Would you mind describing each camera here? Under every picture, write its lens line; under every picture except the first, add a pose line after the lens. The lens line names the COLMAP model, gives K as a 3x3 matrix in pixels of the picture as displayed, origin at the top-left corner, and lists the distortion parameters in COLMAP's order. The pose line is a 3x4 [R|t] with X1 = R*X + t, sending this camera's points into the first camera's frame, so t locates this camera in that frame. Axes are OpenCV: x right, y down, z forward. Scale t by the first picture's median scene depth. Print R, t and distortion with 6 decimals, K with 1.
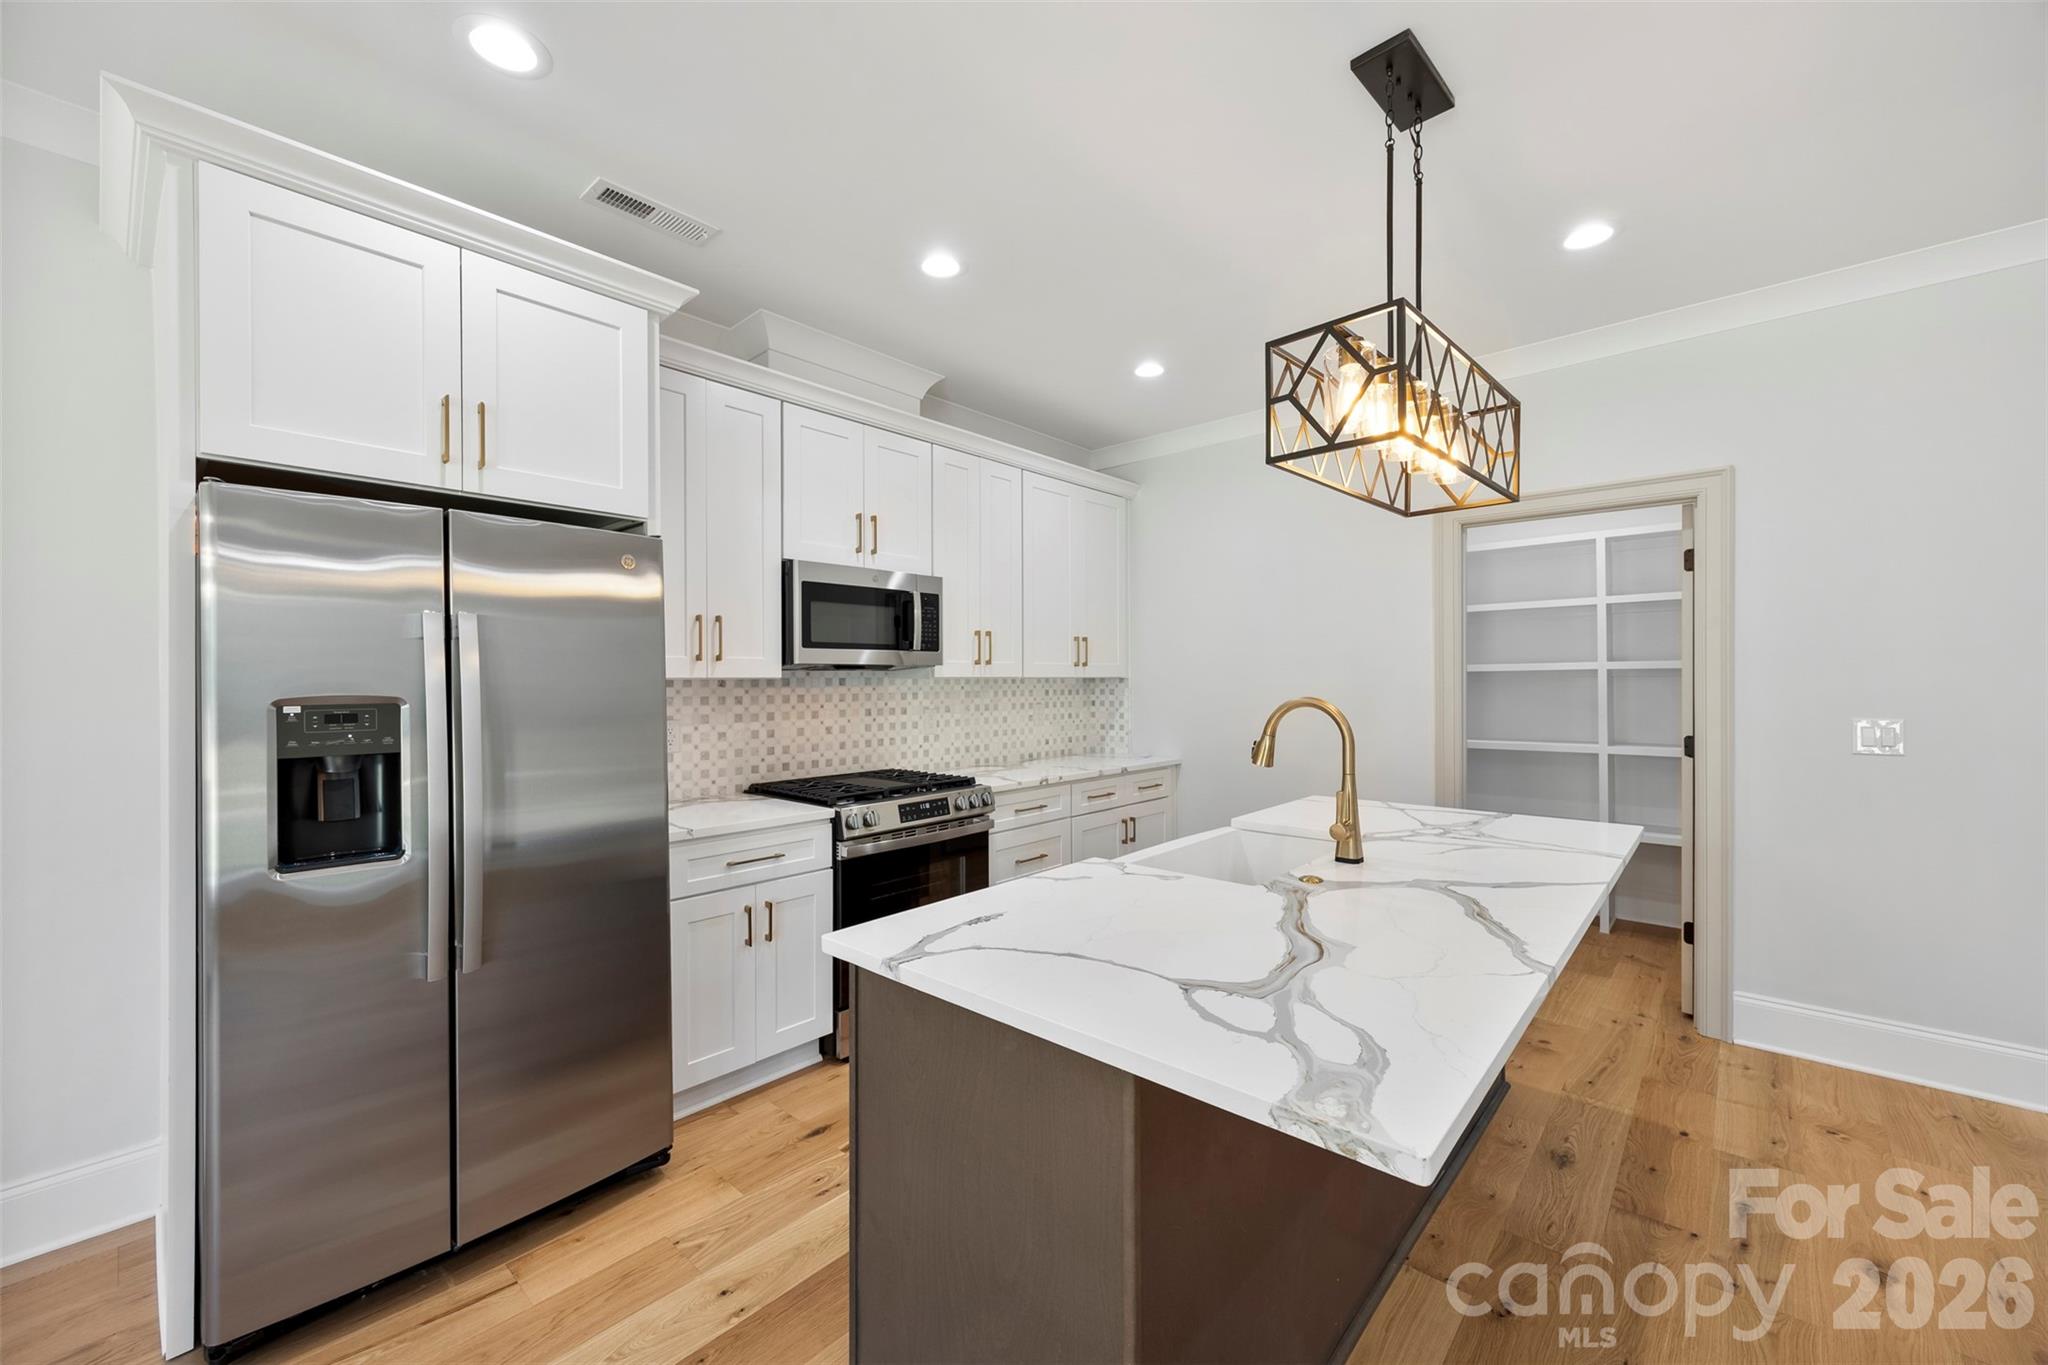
lens RADIAL K [[802.8, 0, 1016.2], [0, 802.8, 682.1], [0, 0, 1]] dist [0.003702, -0.000504]
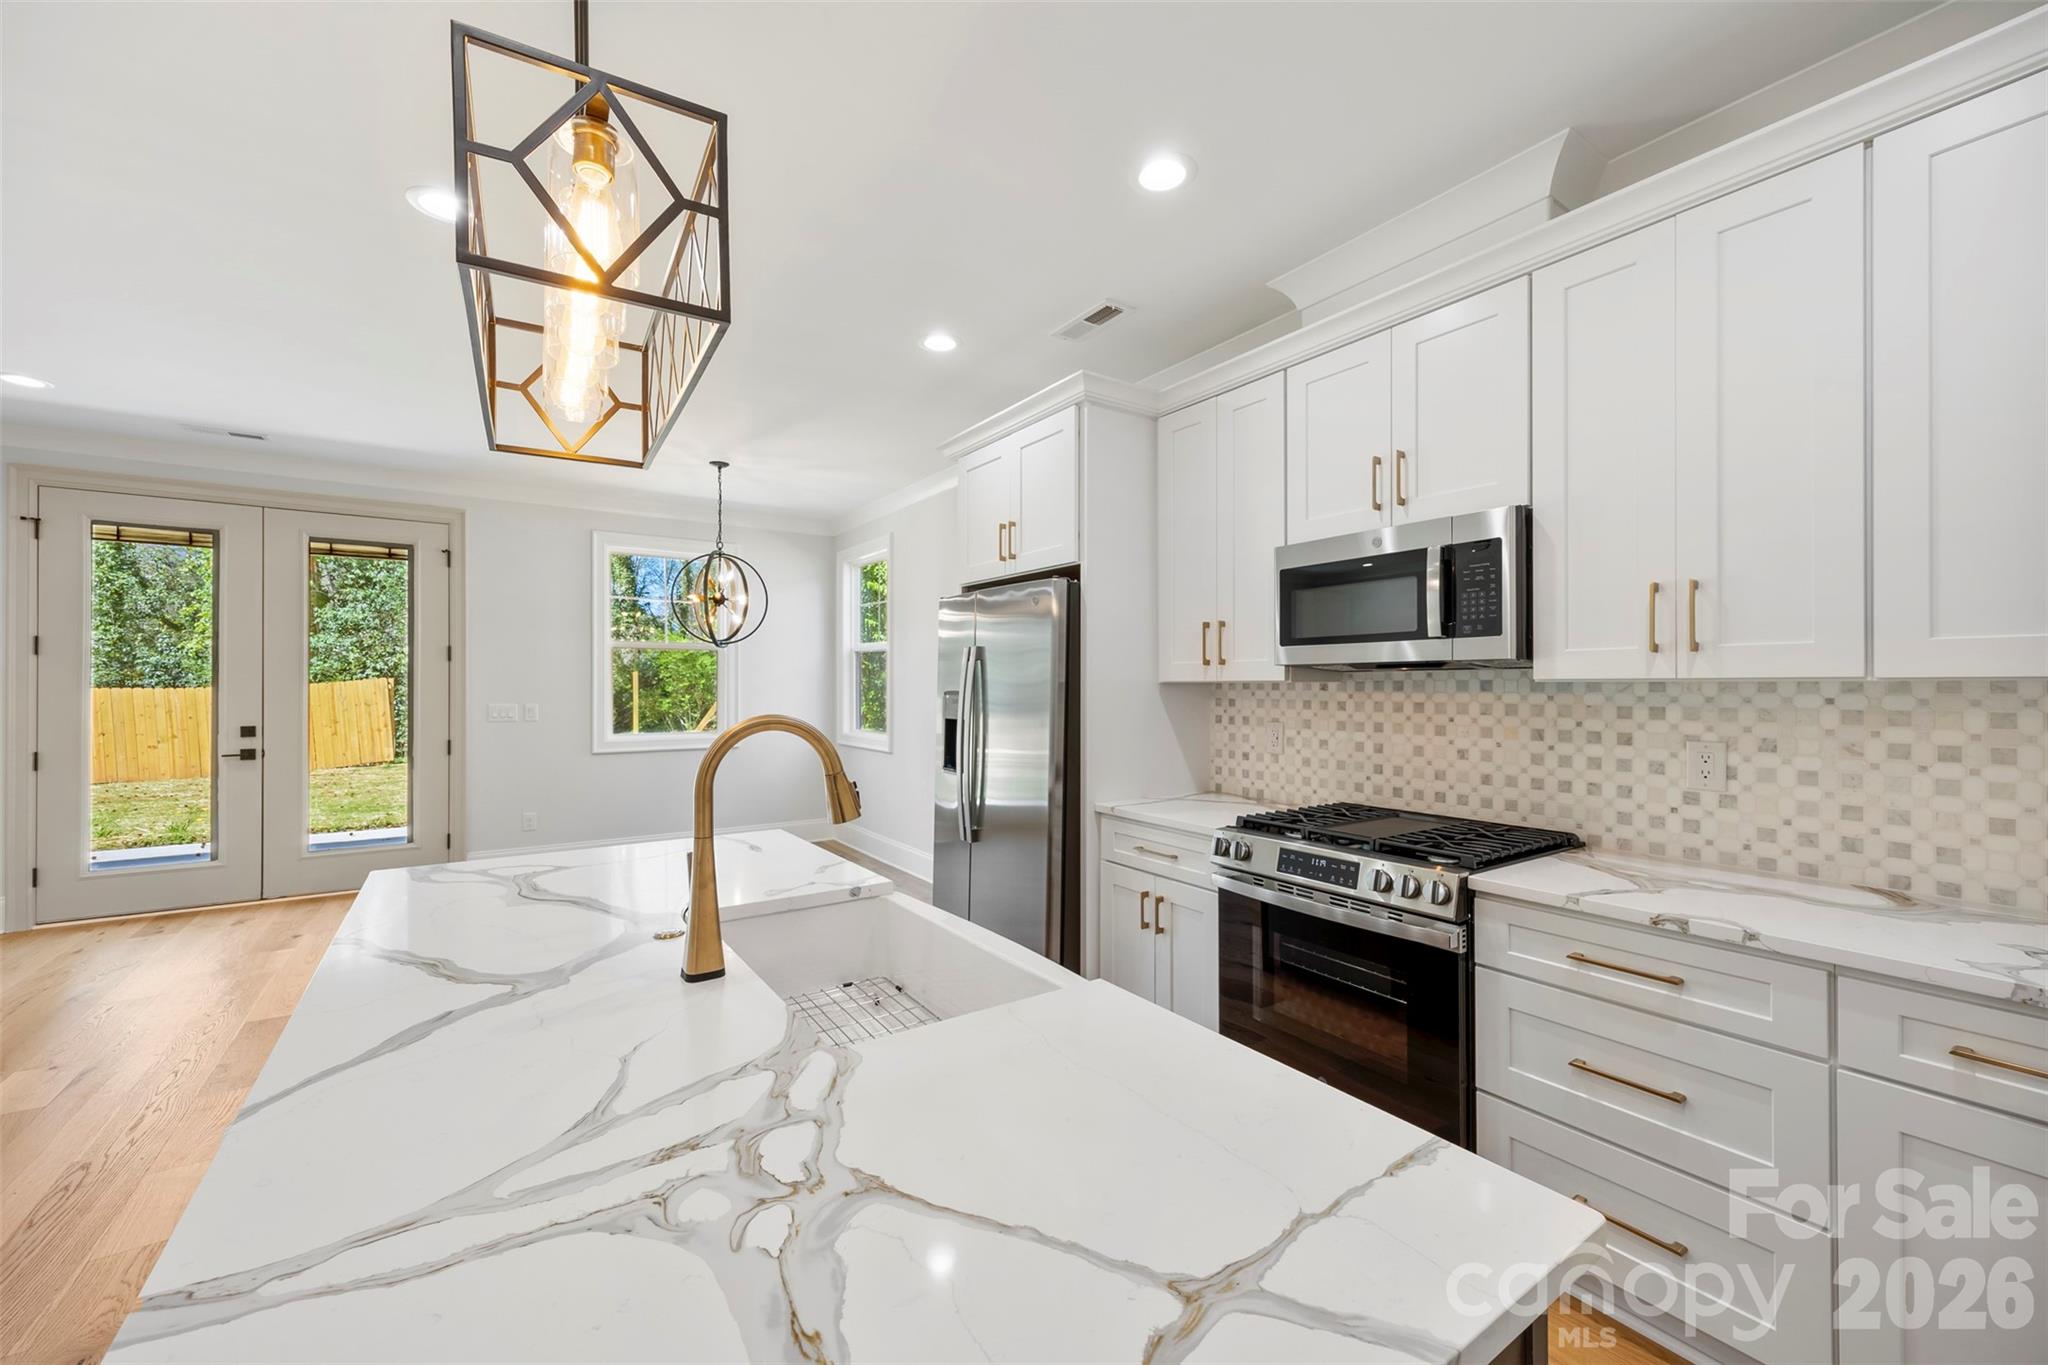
lens RADIAL K [[802.8, 0, 1016.2], [0, 802.8, 682.1], [0, 0, 1]] dist [0.003702, -0.000504]
pose [[-0.238497, 0.000609, -0.971143, 0.564131], [-0.002250, 0.999997, 0.001179, -0.003578], [0.971141, 0.002466, -0.238495, 0.810165]]
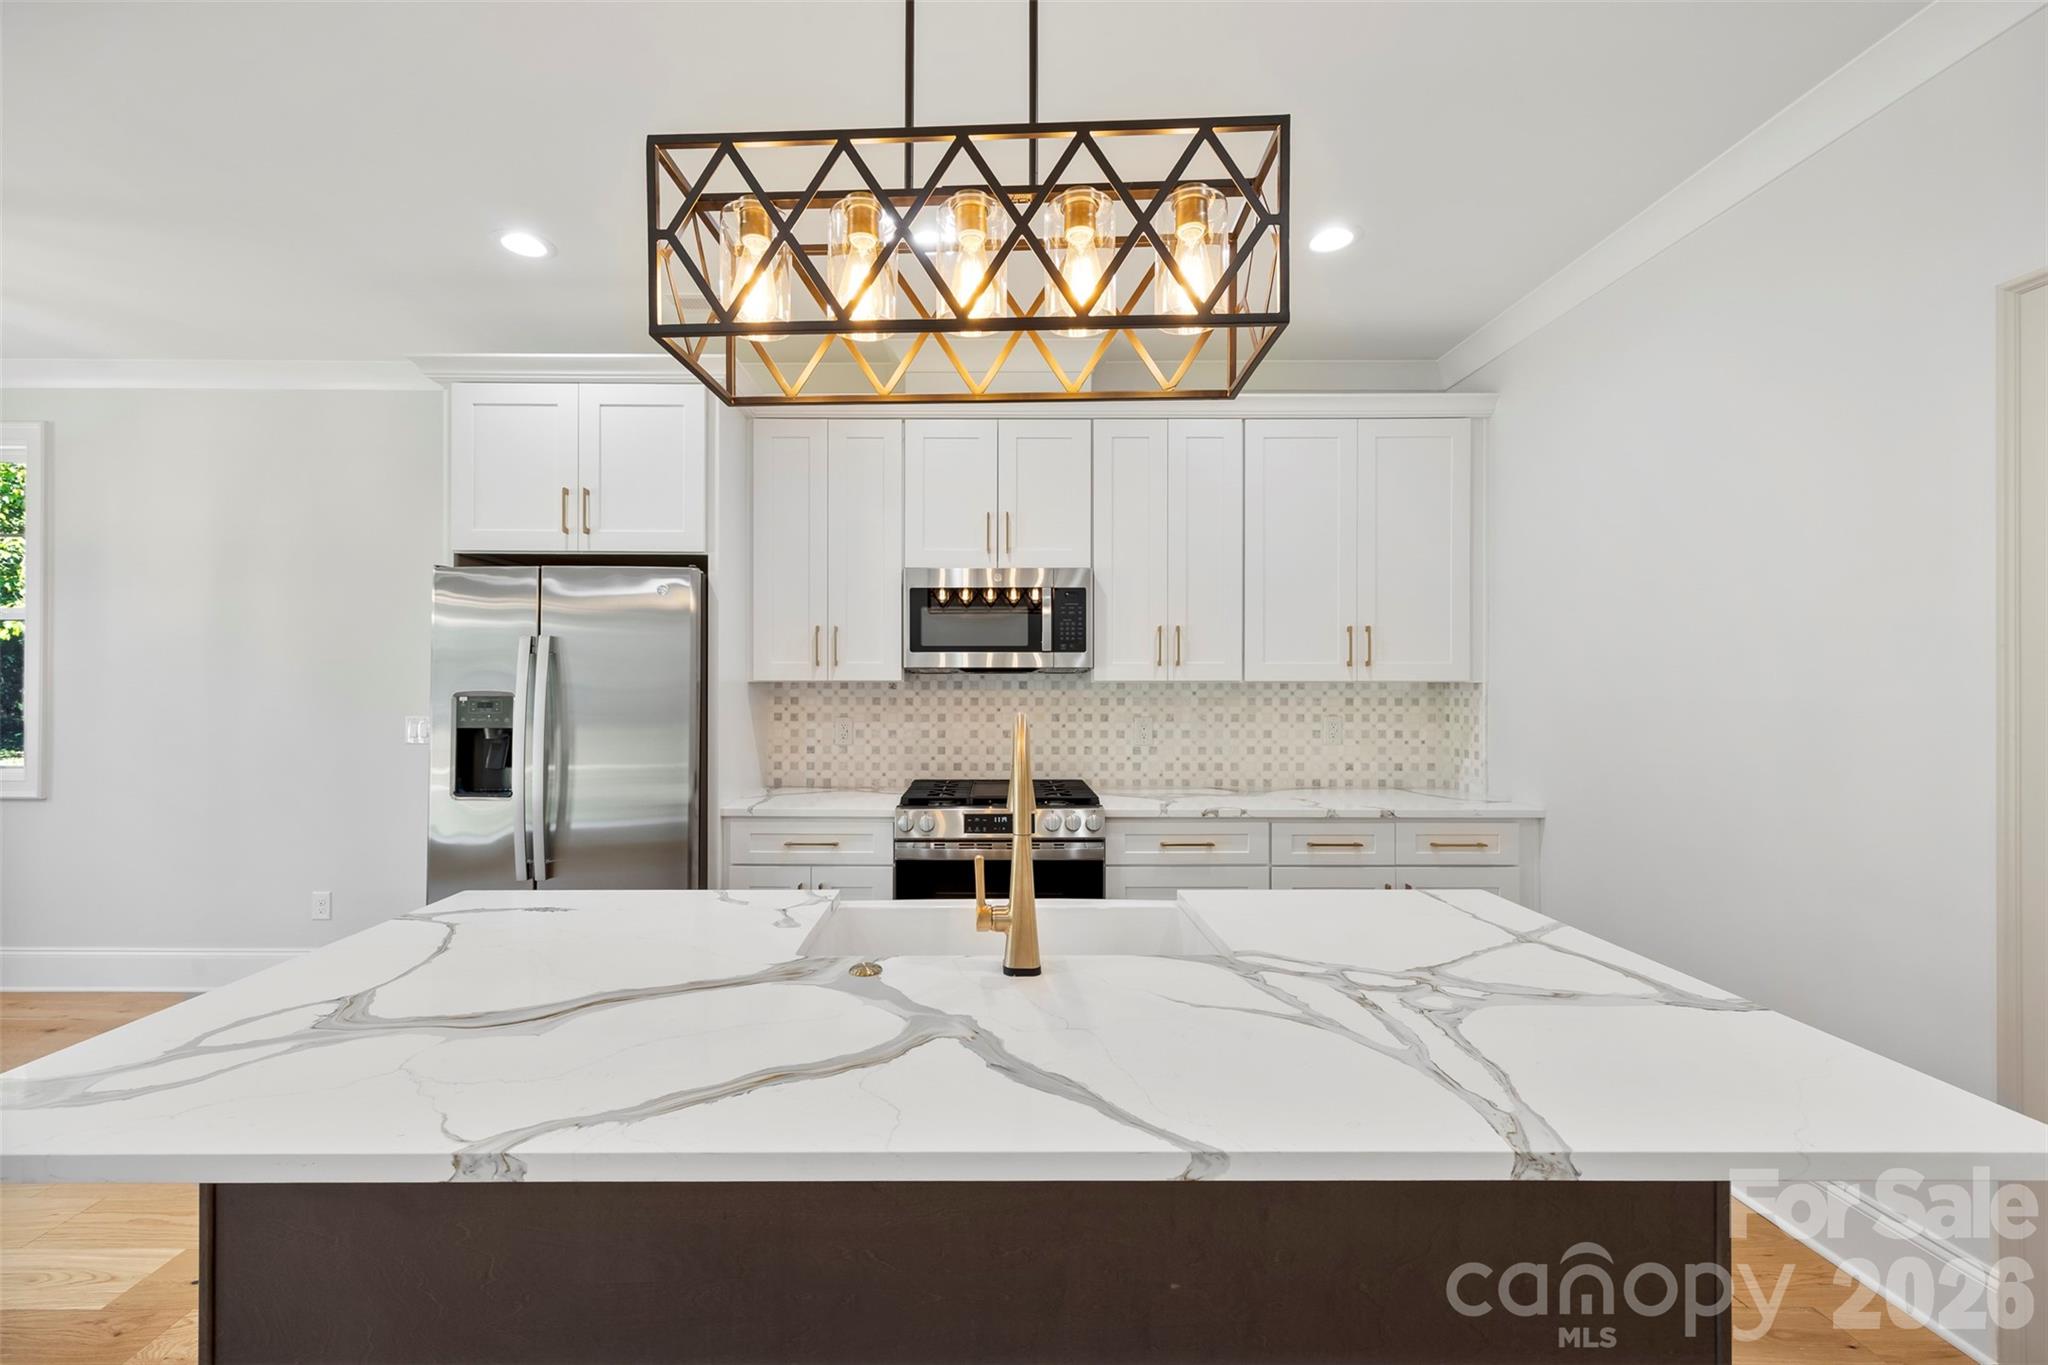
lens RADIAL K [[817.3, 0, 989.2], [0, 817.3, 684.3], [0, 0, 1]] dist [0.002634, -0.000298]
pose [[0.670916, 0.004327, -0.741521, 0.512022], [-0.006283, 0.999980, 0.000151, -0.001336], [0.741507, 0.004558, 0.670930, 0.318867]]
